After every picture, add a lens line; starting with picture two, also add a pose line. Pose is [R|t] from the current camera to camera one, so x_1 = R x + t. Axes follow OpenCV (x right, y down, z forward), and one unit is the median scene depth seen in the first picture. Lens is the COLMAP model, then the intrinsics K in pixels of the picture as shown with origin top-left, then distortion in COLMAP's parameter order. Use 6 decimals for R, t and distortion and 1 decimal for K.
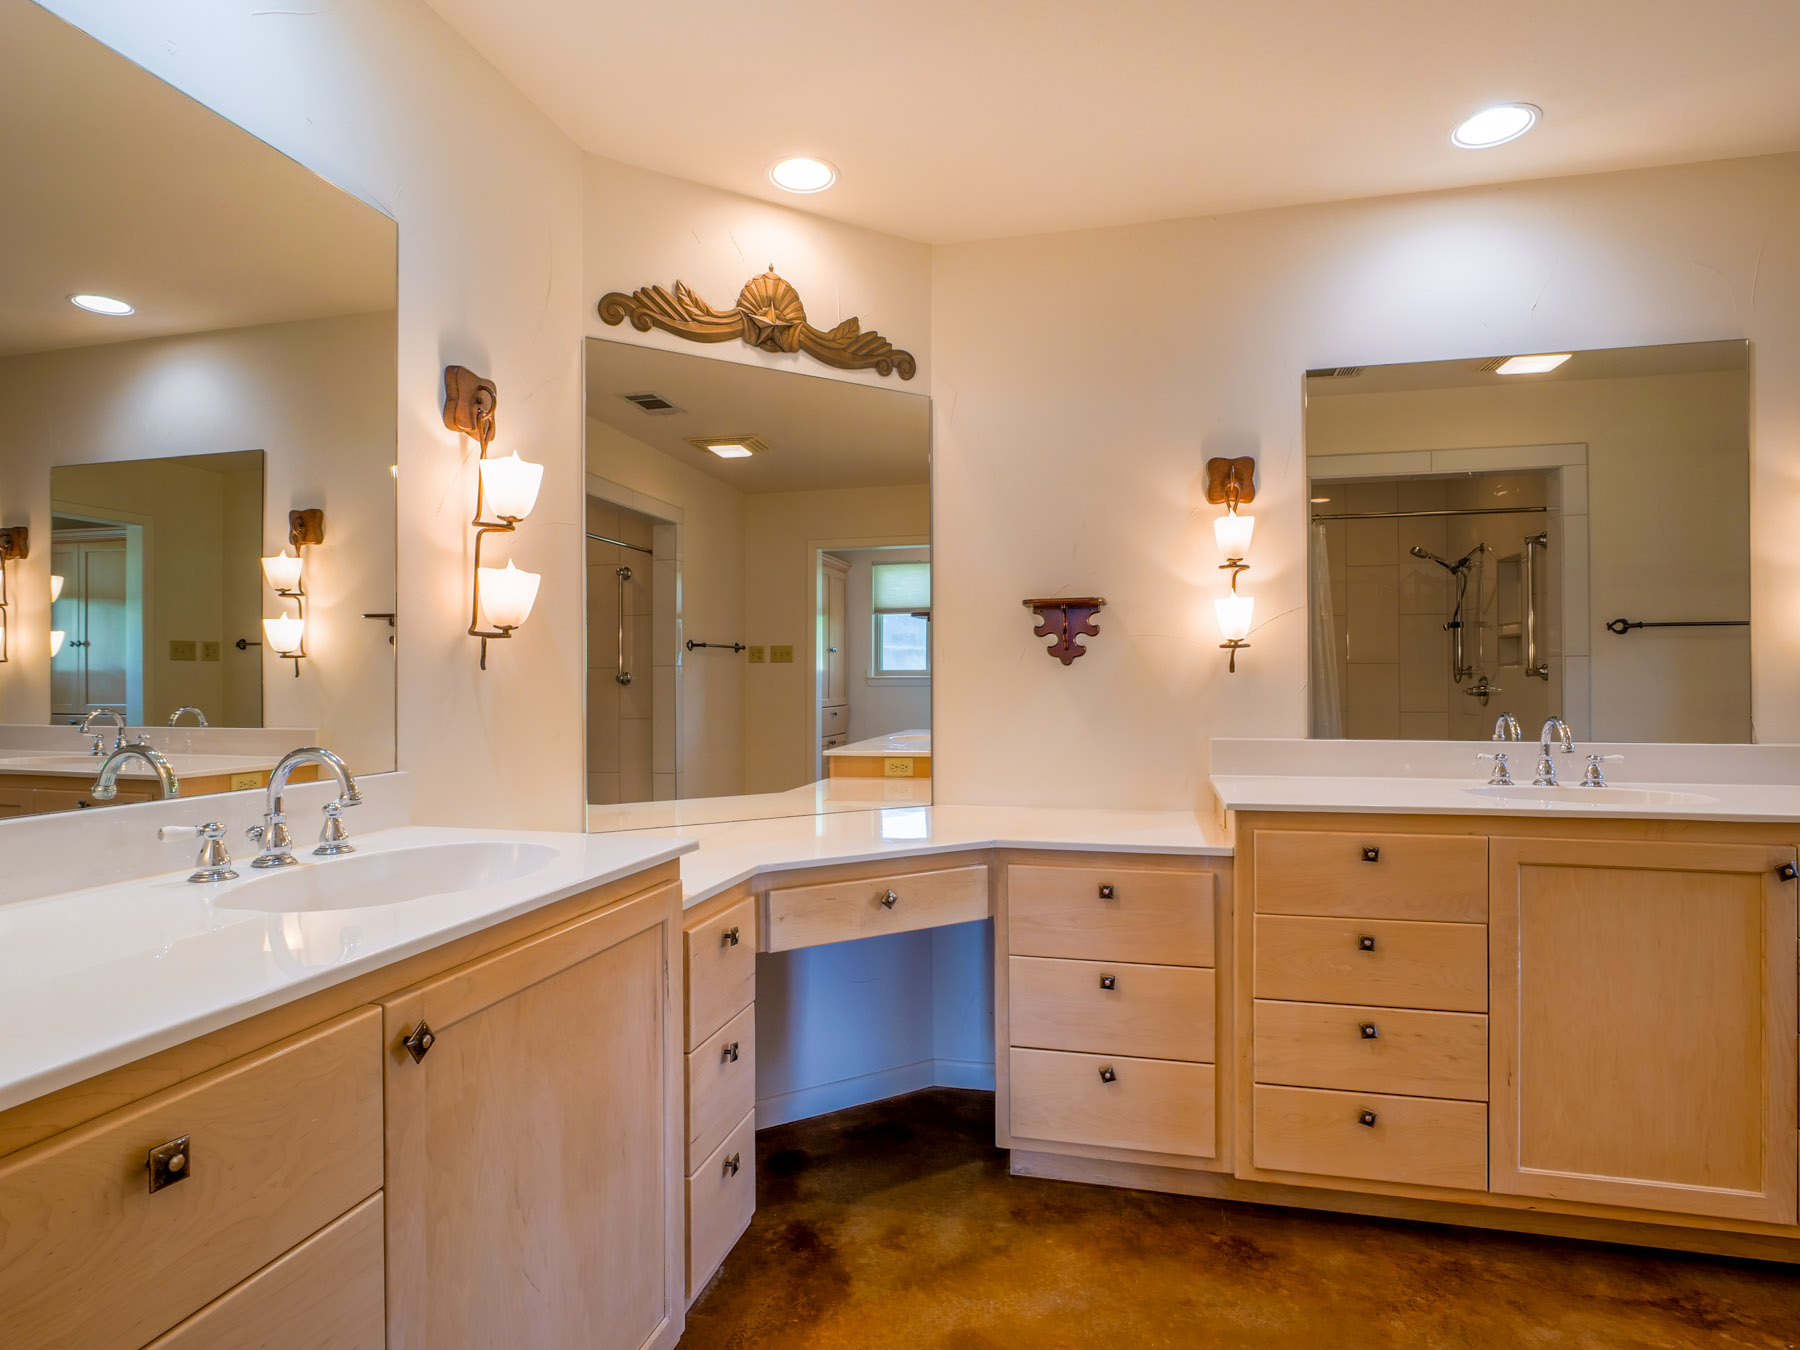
lens RADIAL K [[978.1, 0, 900.8], [0, 978.1, 680.4], [0, 0, 1]] dist [-0.011694, 0.002849]
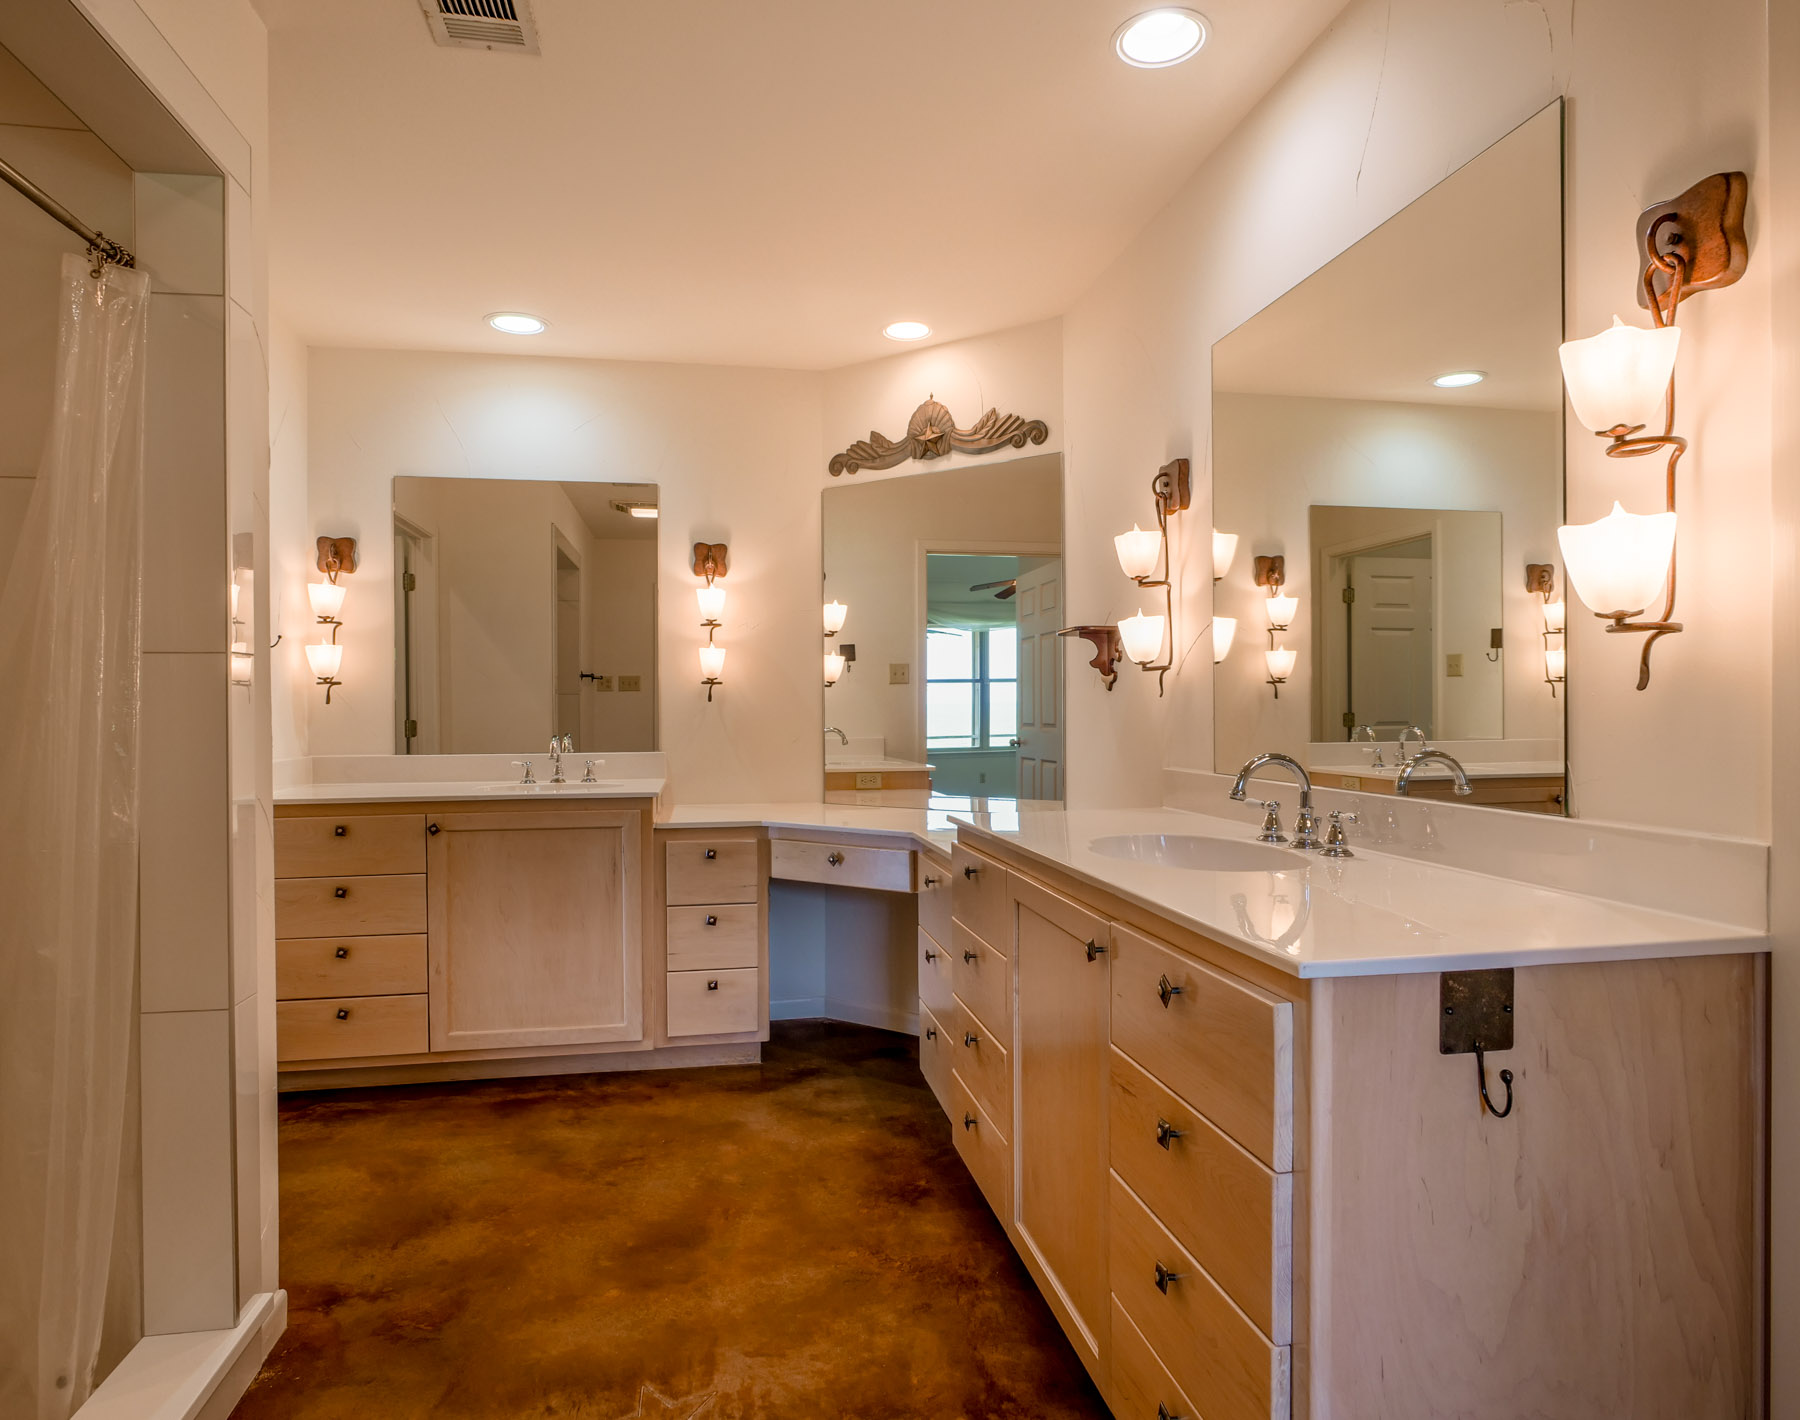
lens RADIAL K [[1039.9, 0, 899.1], [0, 1039.9, 708.2], [0, 0, 1]] dist [-0.034591, 0.000474]
pose [[0.422518, 0.001580, -0.906353, 1.450823], [0.005306, 0.999977, 0.004216, -0.003268], [0.906339, -0.006590, 0.422500, 0.459486]]
